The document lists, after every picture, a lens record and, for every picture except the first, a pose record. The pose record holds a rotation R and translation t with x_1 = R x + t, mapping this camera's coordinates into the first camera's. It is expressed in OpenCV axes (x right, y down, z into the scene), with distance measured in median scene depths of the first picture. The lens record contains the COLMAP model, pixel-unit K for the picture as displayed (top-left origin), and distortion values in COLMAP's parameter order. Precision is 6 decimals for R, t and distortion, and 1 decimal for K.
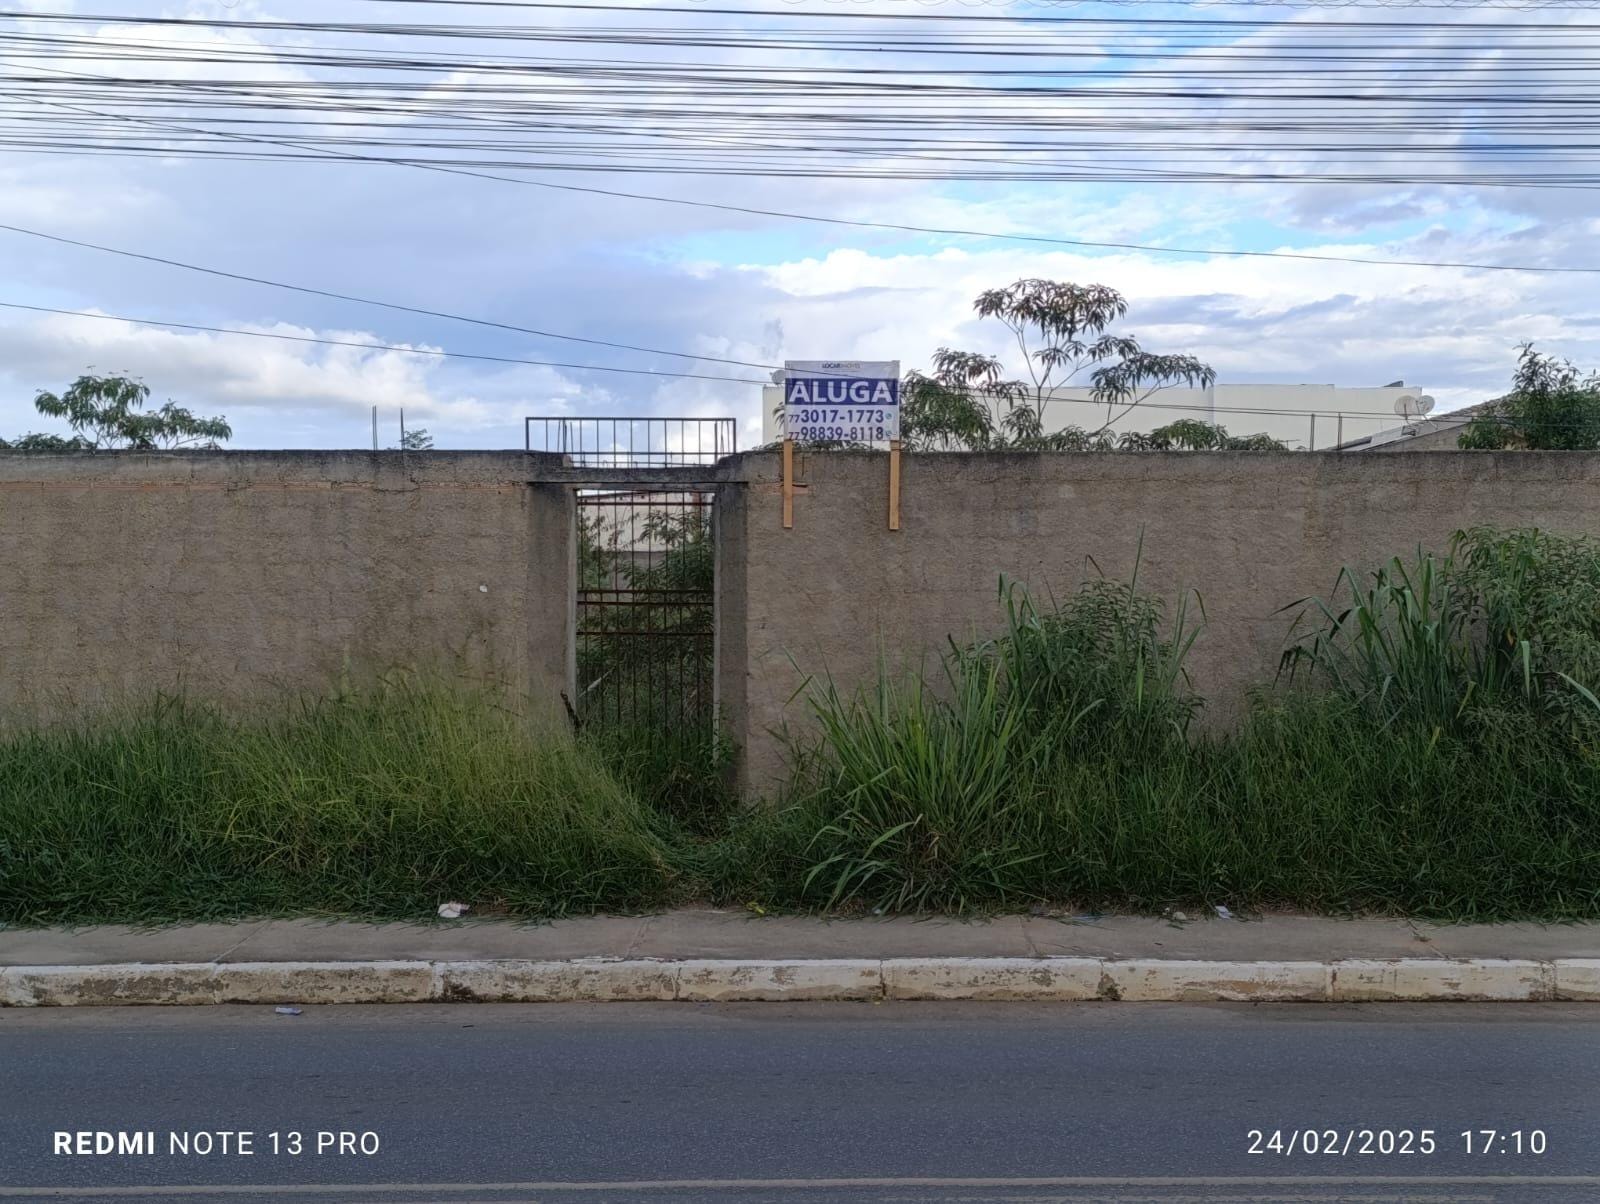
lens RADIAL K [[2256.3, 0, 800.0], [0, 2256.3, 602.0], [0, 0, 1]] dist [0.147649, -0.459819]
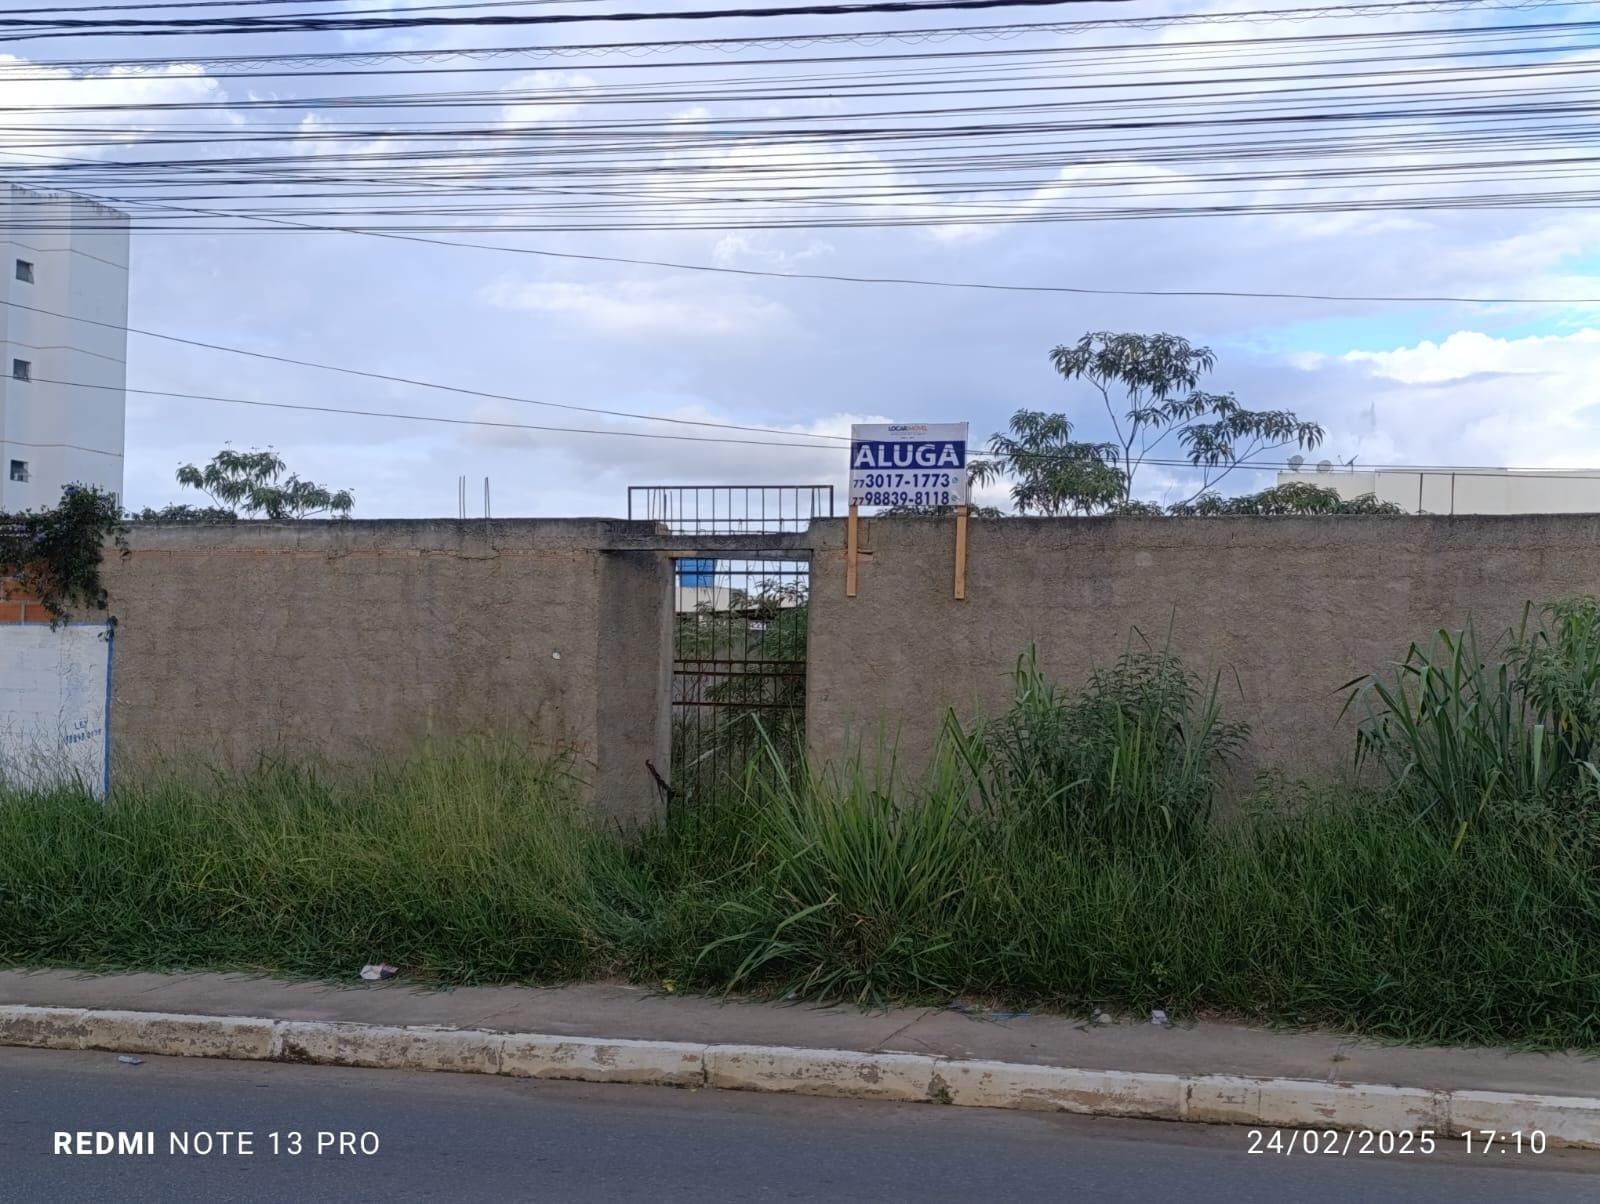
lens RADIAL K [[2234.6, 0, 788.5], [0, 2234.6, 601.5], [0, 0, 1]] dist [0.089515, -0.173869]
pose [[0.961681, 0.005390, -0.274117, 0.230890], [-0.016611, 0.999115, -0.038631, 0.006617], [0.273667, 0.041704, 0.960920, 0.075207]]
